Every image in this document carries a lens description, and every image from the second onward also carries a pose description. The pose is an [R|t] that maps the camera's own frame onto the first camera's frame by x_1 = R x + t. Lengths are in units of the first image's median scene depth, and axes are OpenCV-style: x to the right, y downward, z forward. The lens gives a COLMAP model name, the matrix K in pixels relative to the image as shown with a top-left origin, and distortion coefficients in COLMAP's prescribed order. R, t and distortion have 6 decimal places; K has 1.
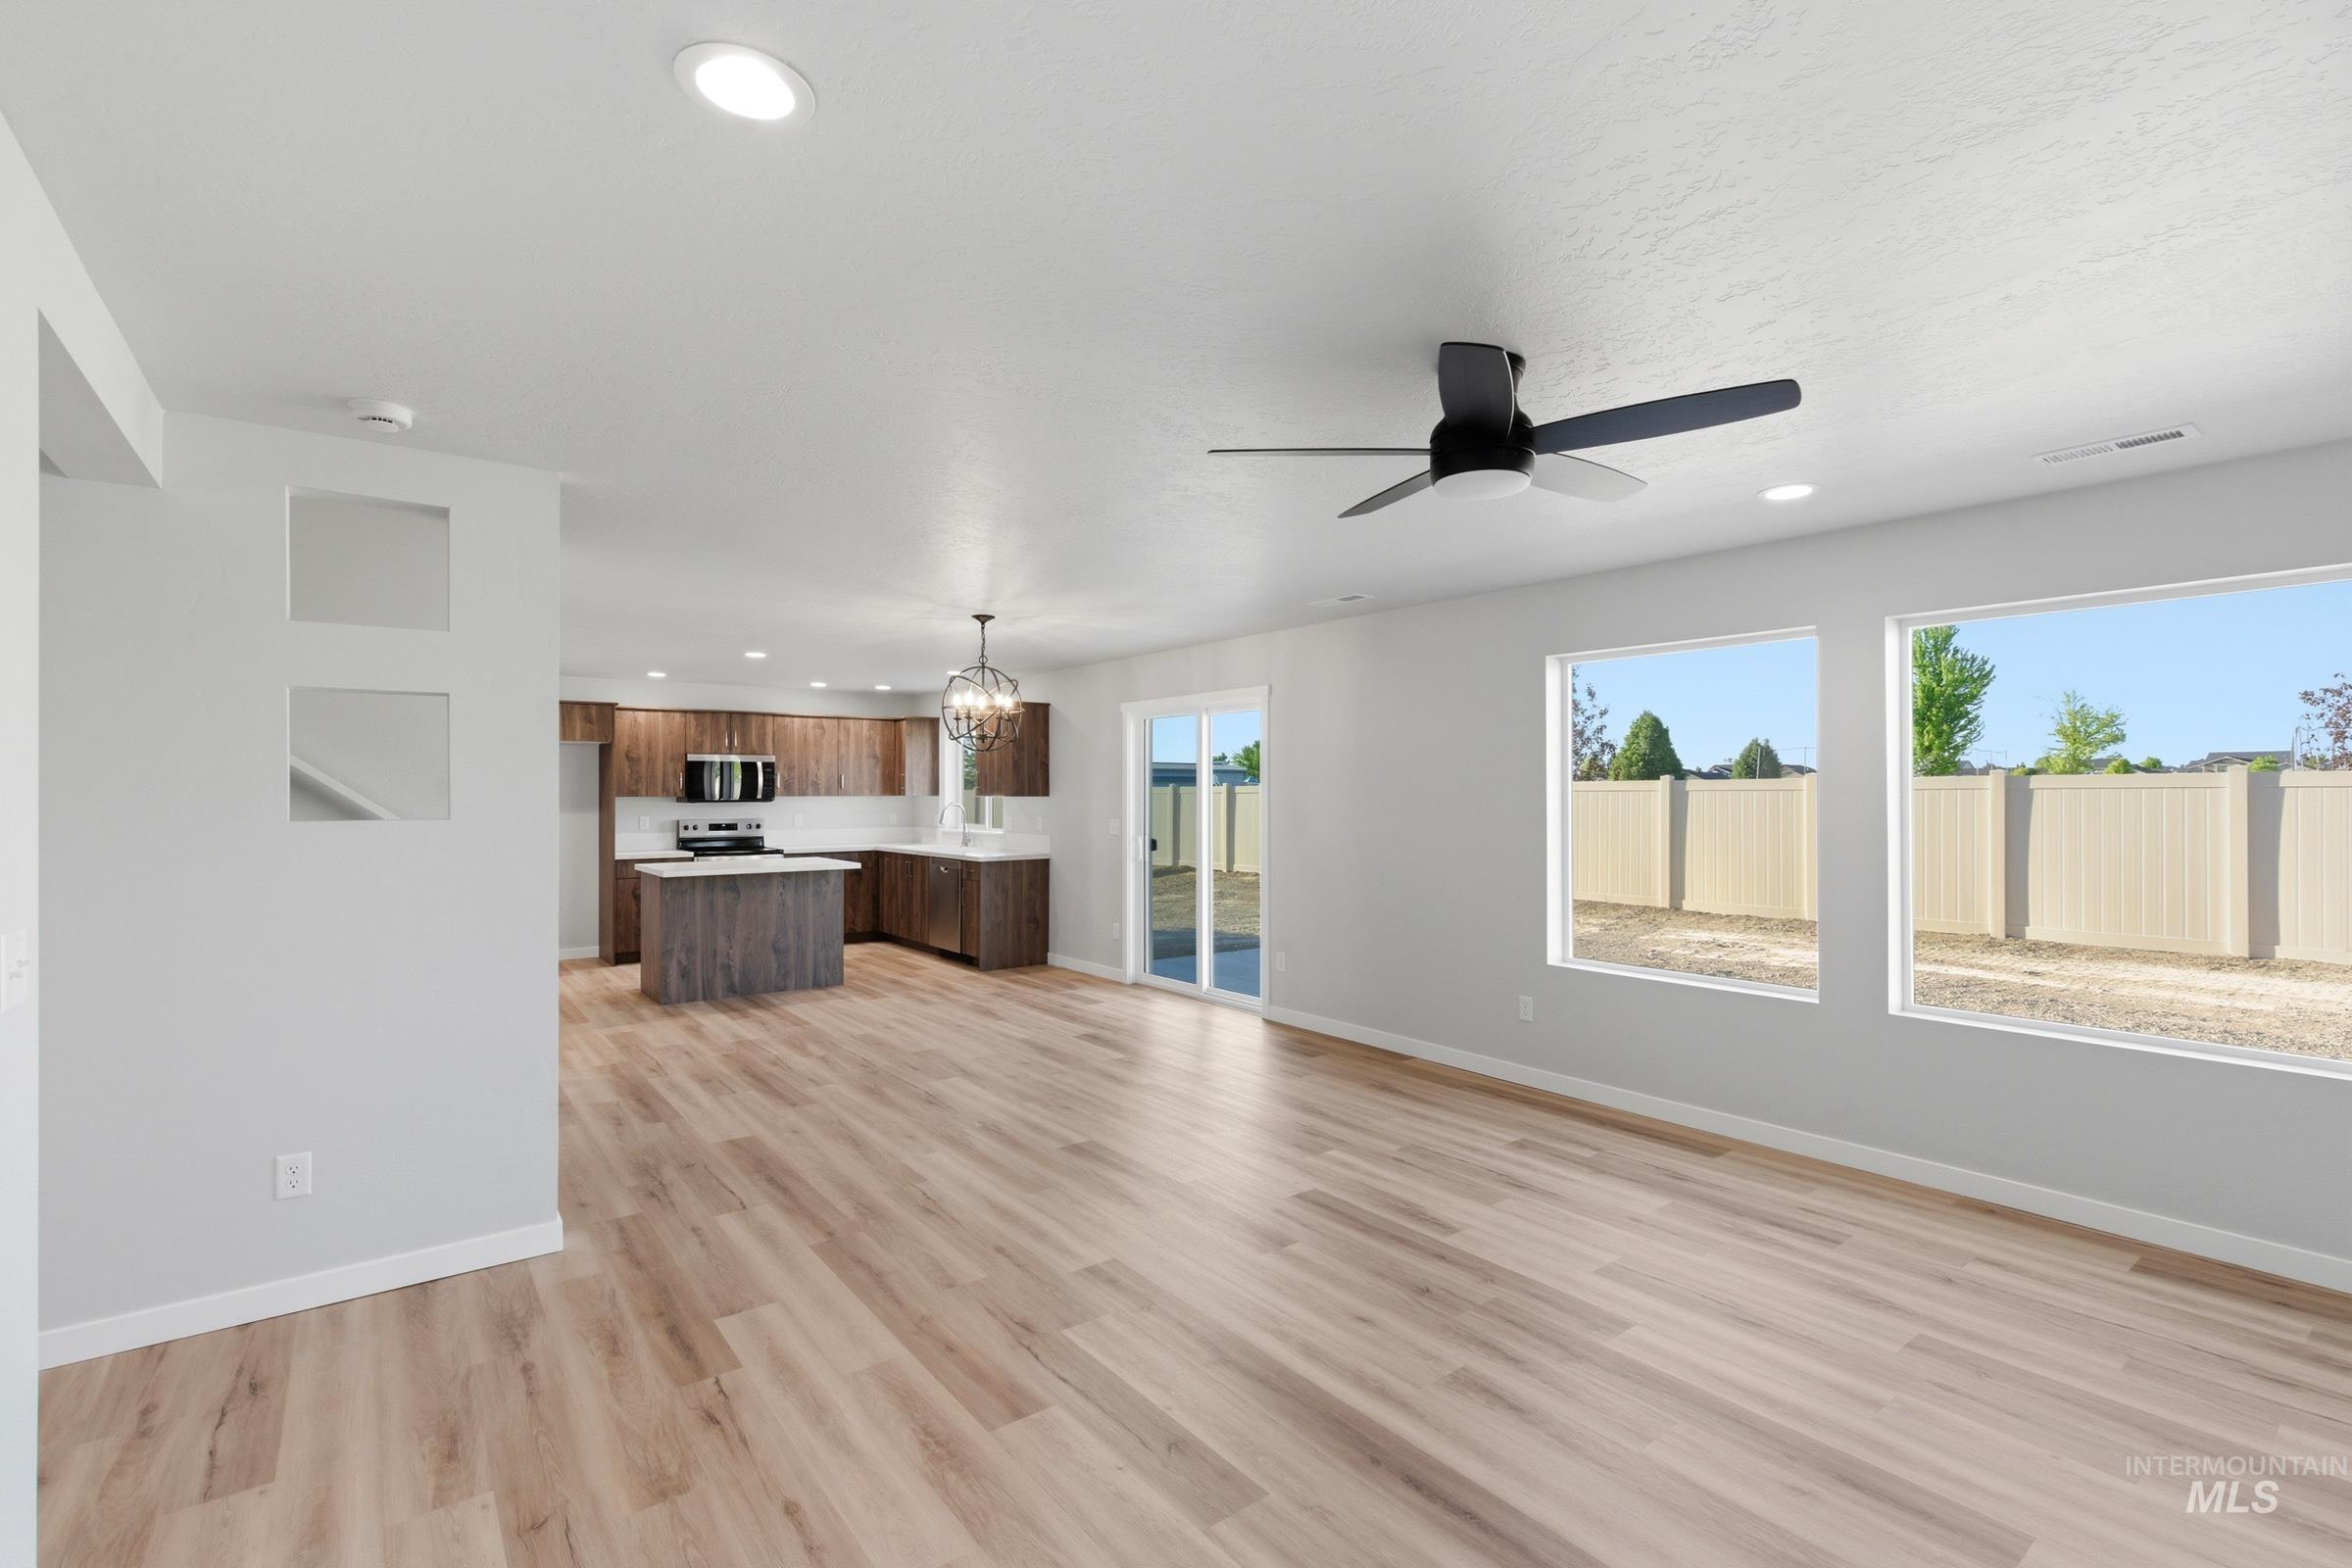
lens RADIAL K [[1064.9, 0, 1171.7], [0, 1064.9, 796.3], [0, 0, 1]] dist [0.008704, -0.005185]
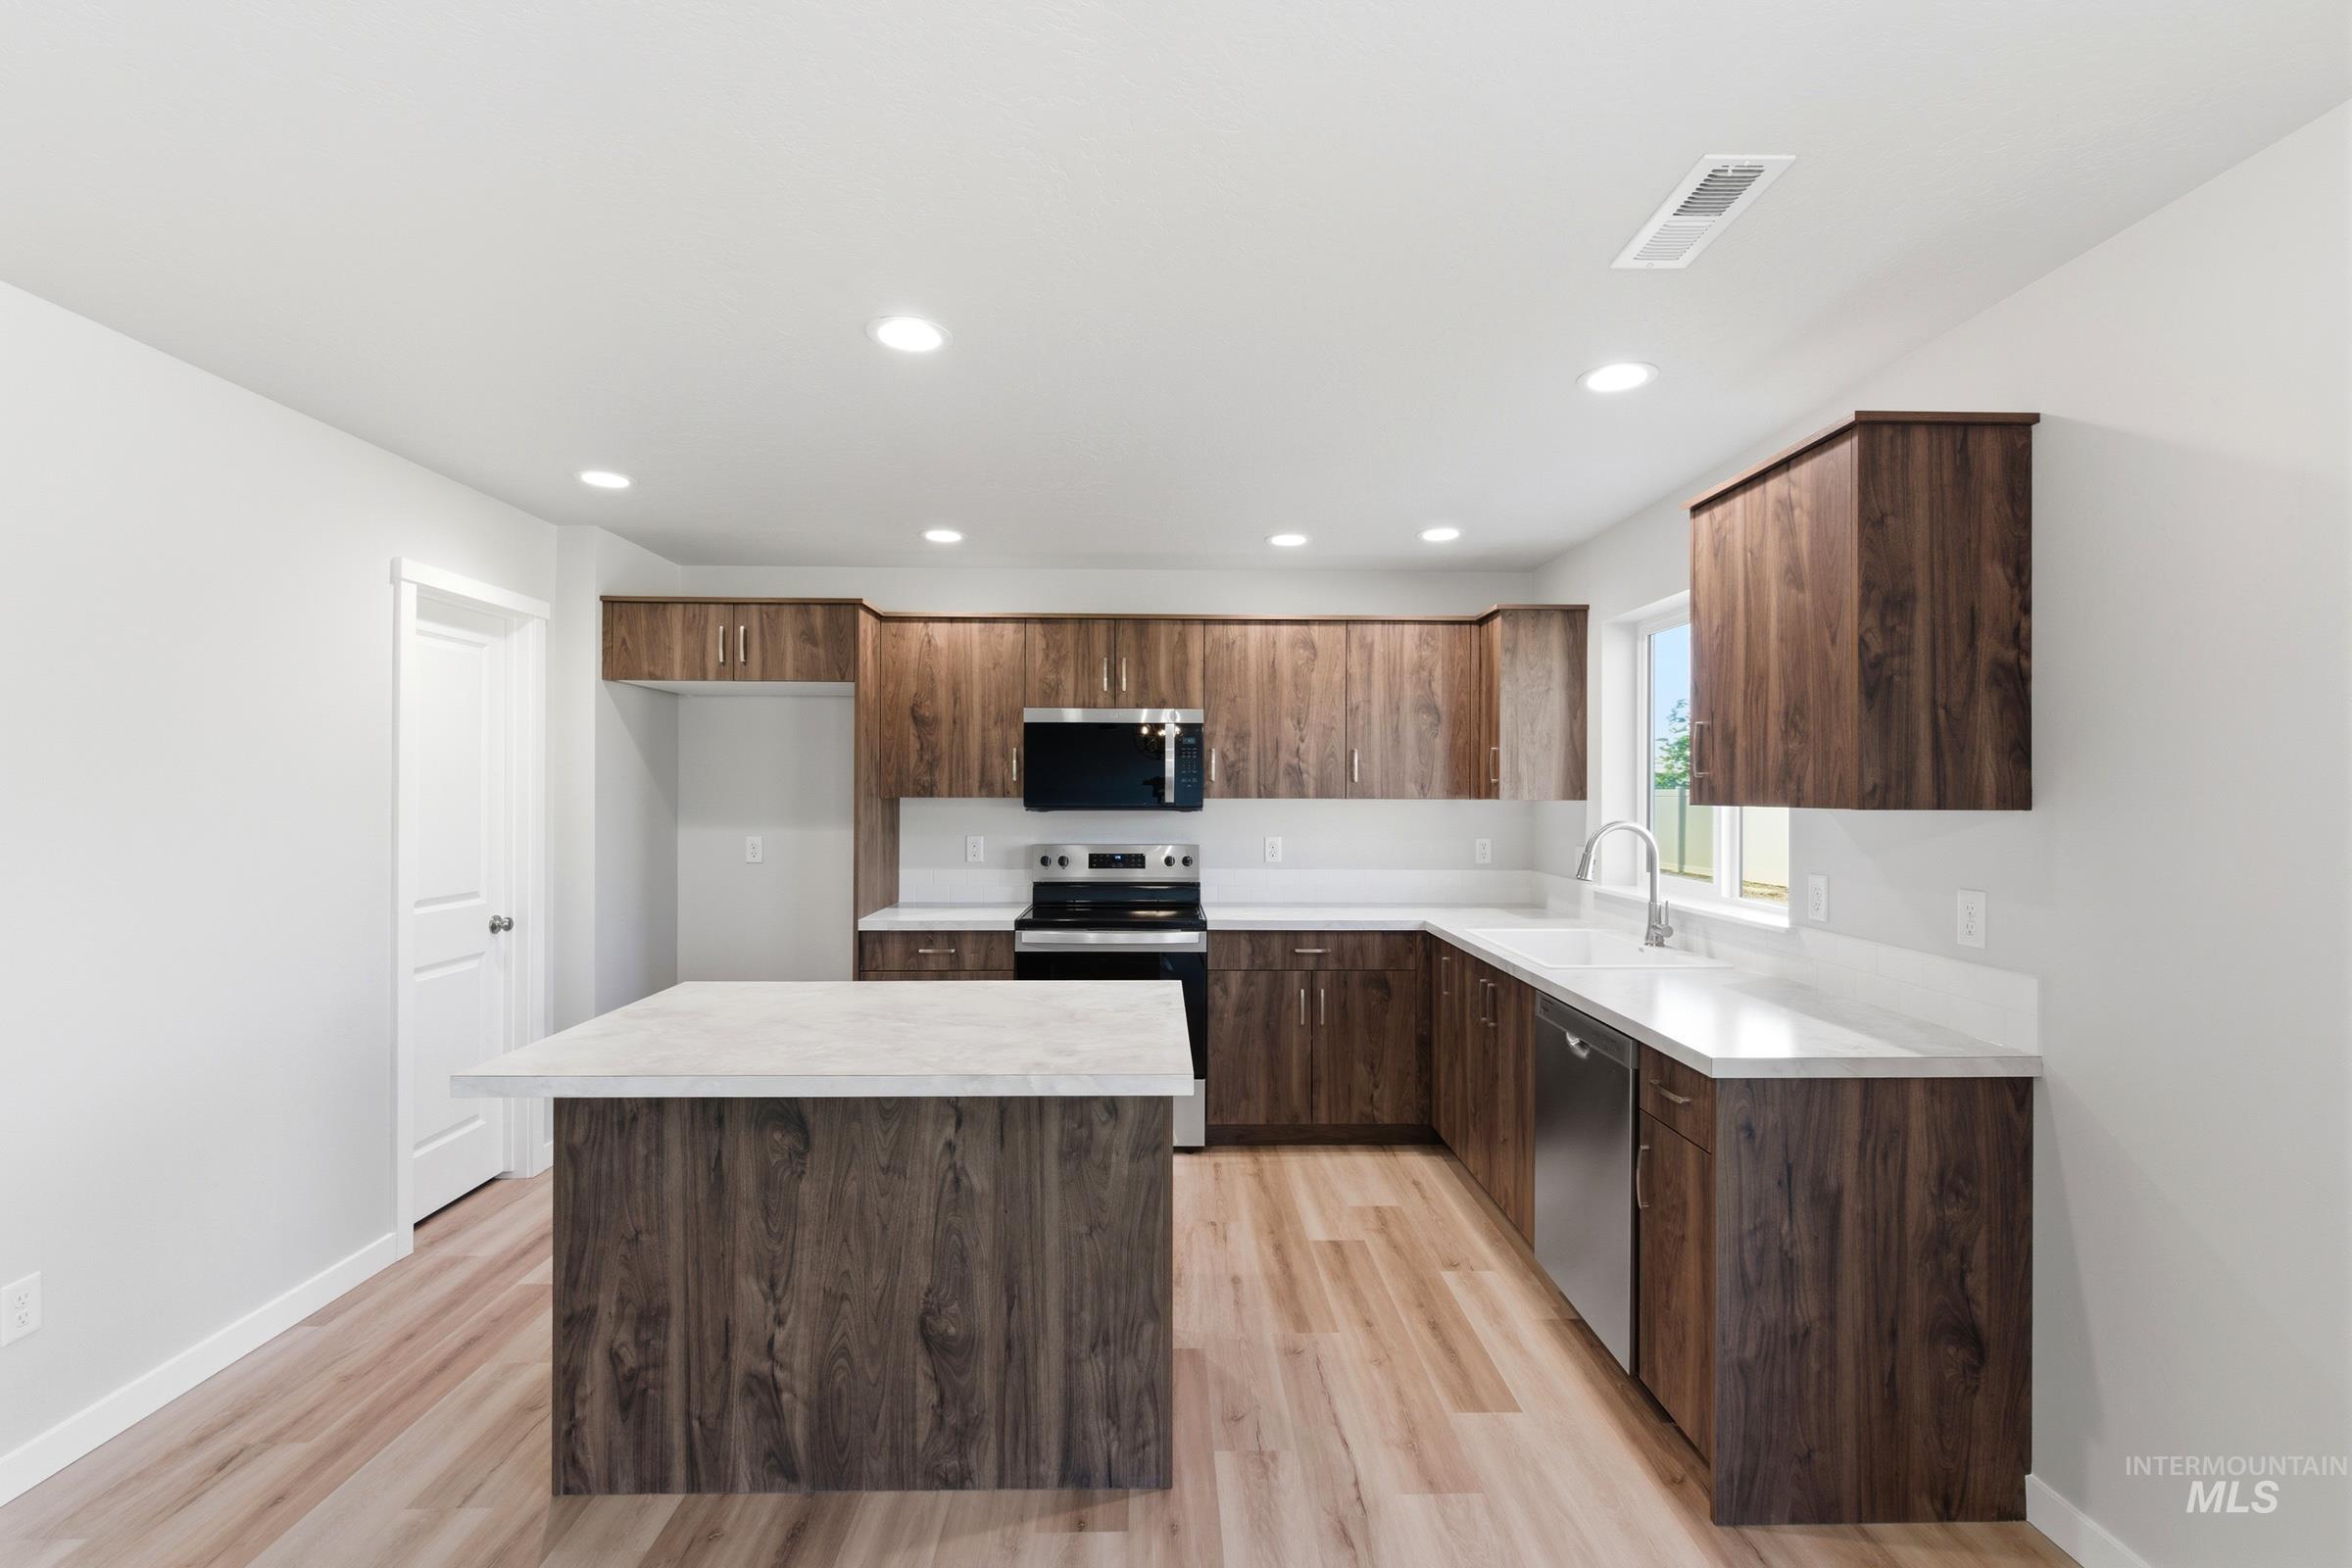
lens RADIAL K [[1064.9, 0, 1173.9], [0, 1064.9, 778.0], [0, 0, 1]] dist [0.008704, -0.005185]
pose [[0.808650, -0.003428, -0.588280, -0.254395], [-0.006393, 0.999873, -0.014614, -0.004610], [0.588255, 0.015578, 0.808525, 1.365829]]
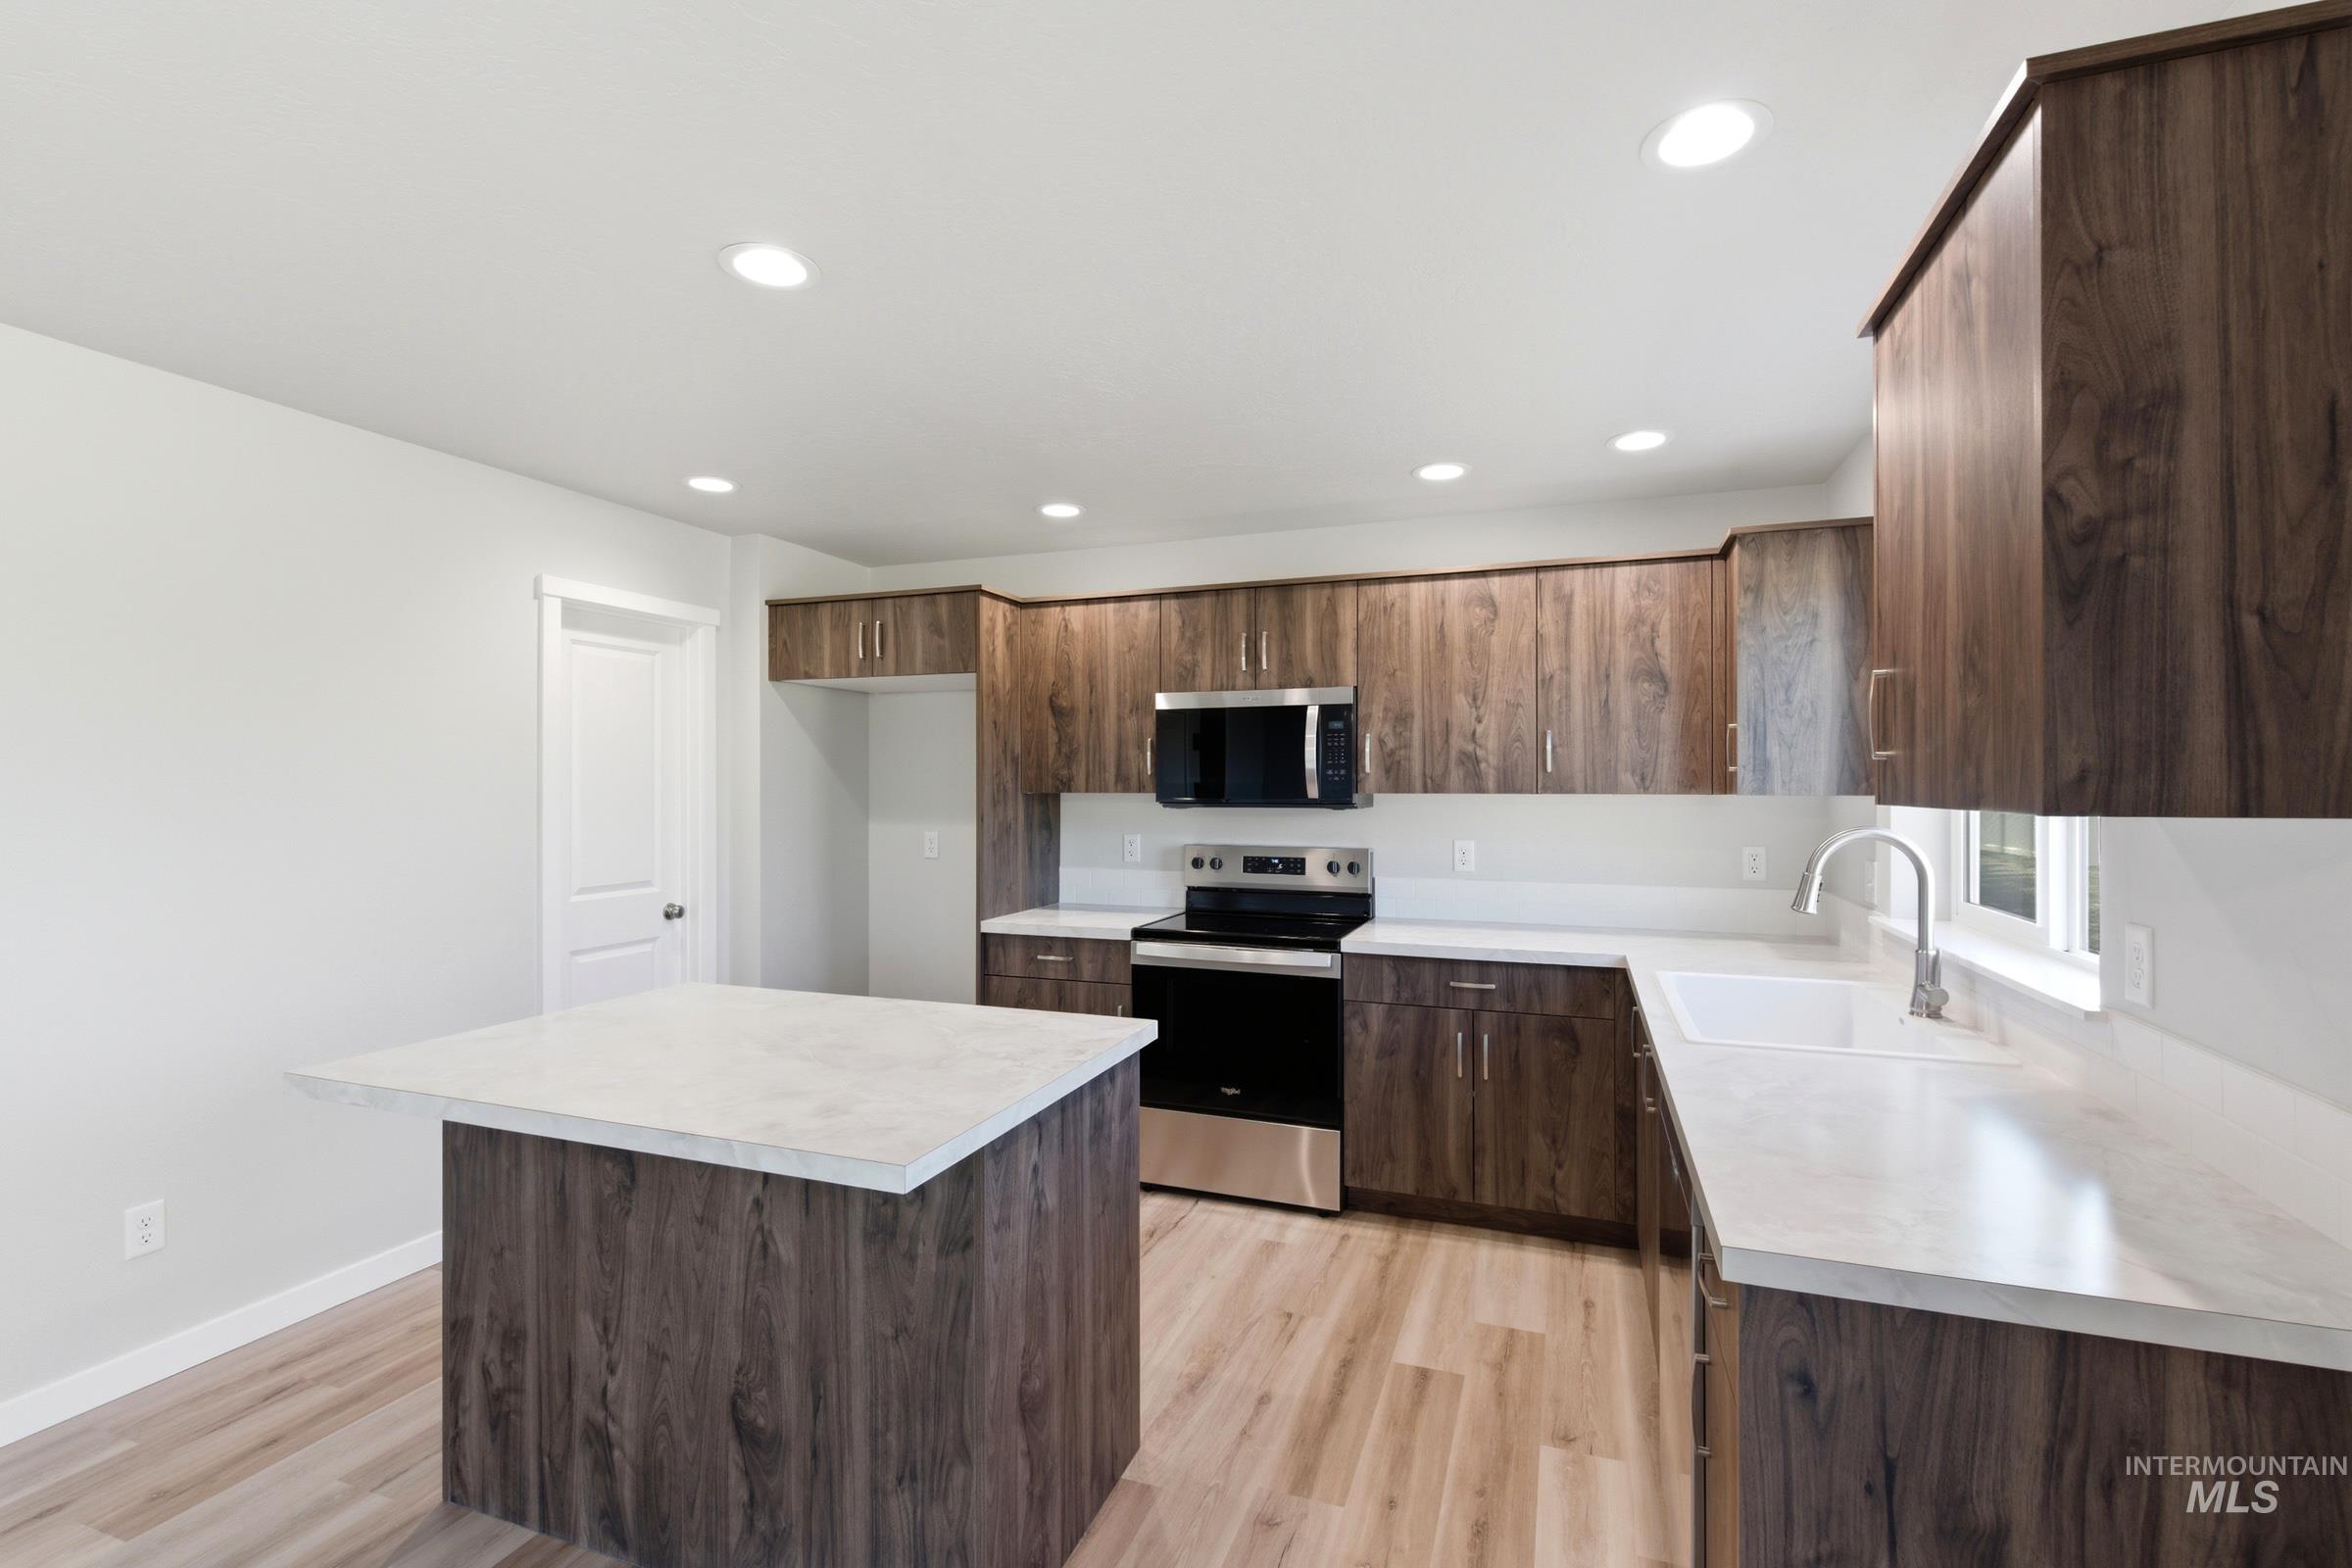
lens RADIAL K [[1064.9, 0, 1170.6], [0, 1064.9, 774.5], [0, 0, 1]] dist [0.008704, -0.005185]
pose [[0.531430, -0.007633, -0.847068, -0.186265], [-0.002724, 0.999939, -0.010719, -0.005799], [0.847098, 0.008004, 0.531376, 1.615884]]
